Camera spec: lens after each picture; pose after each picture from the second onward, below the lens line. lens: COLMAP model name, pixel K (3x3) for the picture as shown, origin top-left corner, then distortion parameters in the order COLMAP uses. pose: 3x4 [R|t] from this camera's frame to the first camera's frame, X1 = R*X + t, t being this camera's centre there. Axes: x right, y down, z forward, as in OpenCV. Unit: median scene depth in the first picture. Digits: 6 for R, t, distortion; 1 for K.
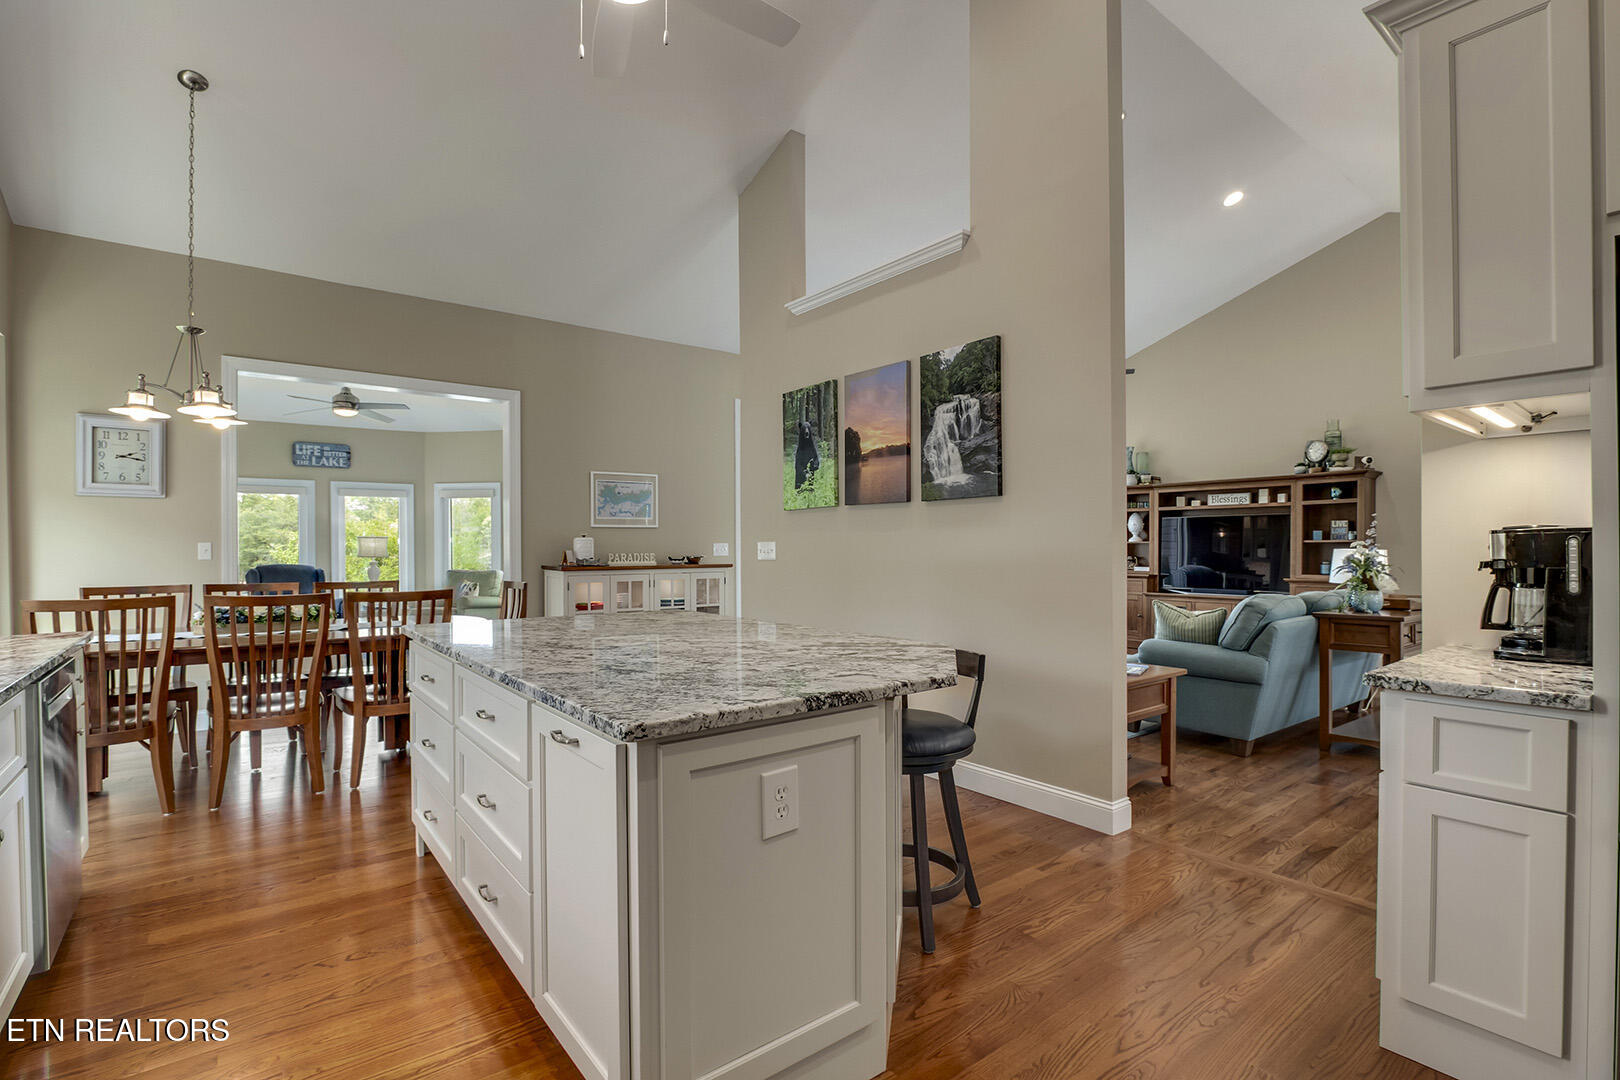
lens RADIAL K [[759.8, 0, 815.4], [0, 759.8, 552.1], [0, 0, 1]] dist [-0.023260, 0.002472]
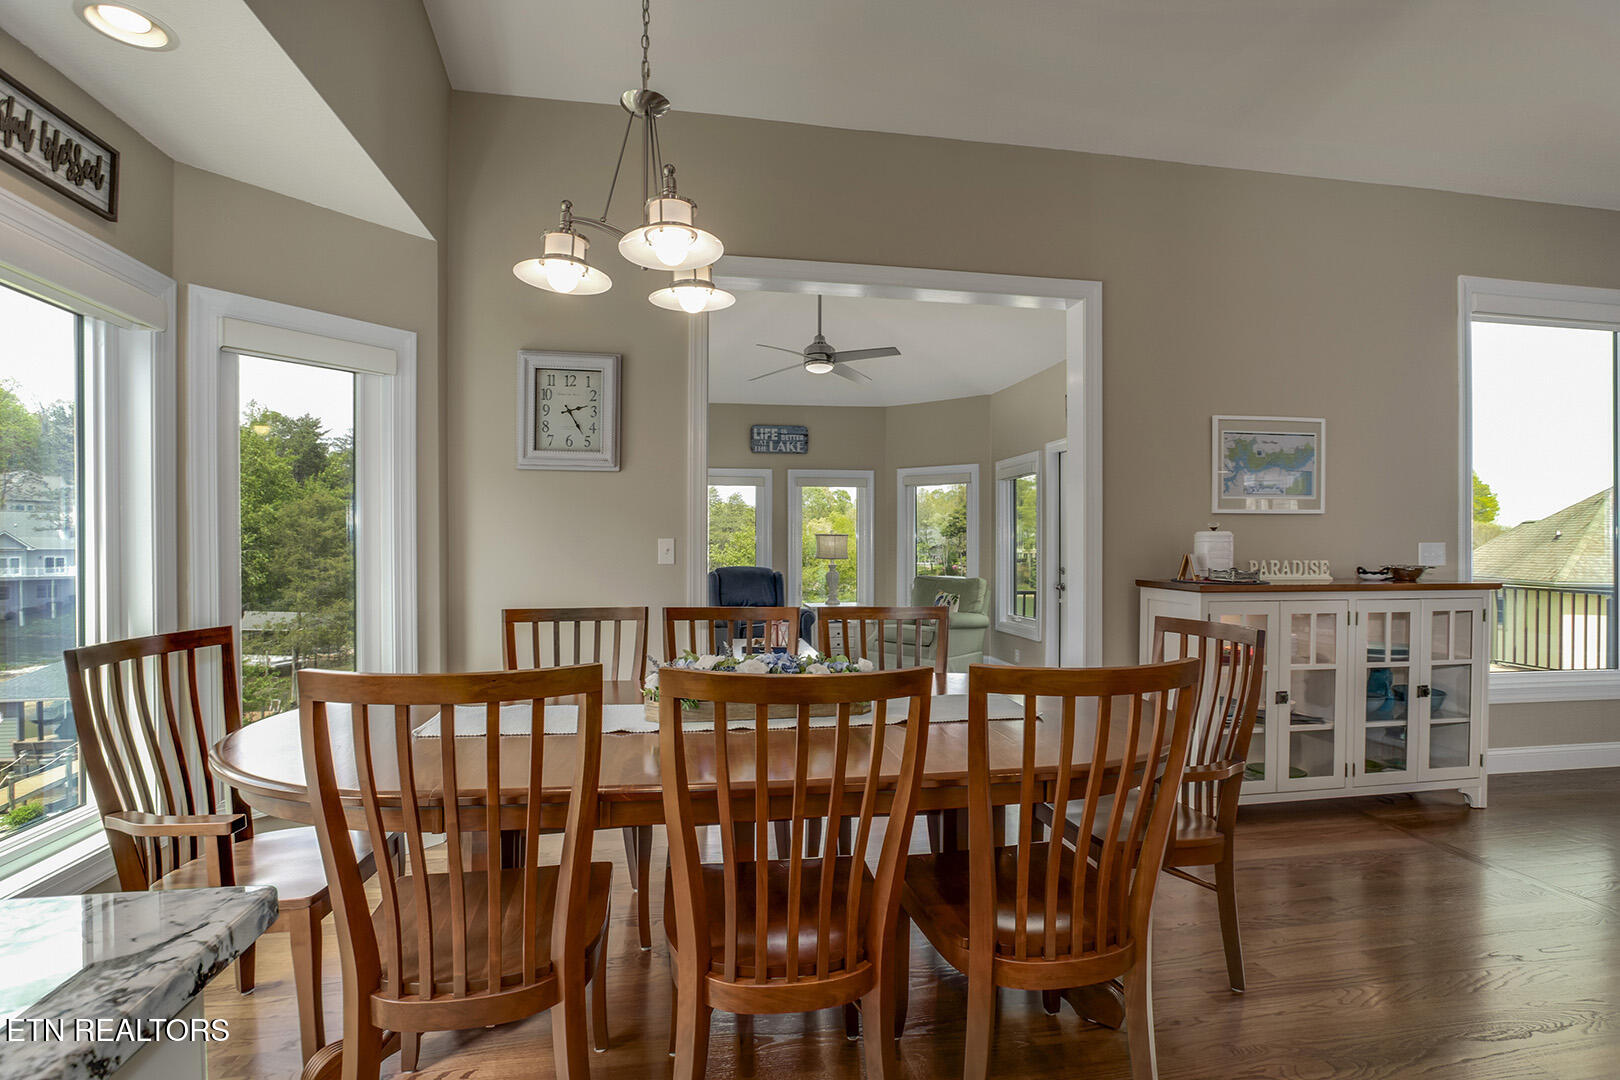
lens RADIAL K [[759.8, 0, 810.1], [0, 759.8, 546.3], [0, 0, 1]] dist [-0.023260, 0.002472]
pose [[0.877996, 0.003831, -0.478653, -0.309538], [-0.009225, 0.999918, -0.008917, -0.000210], [0.478579, 0.012245, 0.877959, 0.381870]]
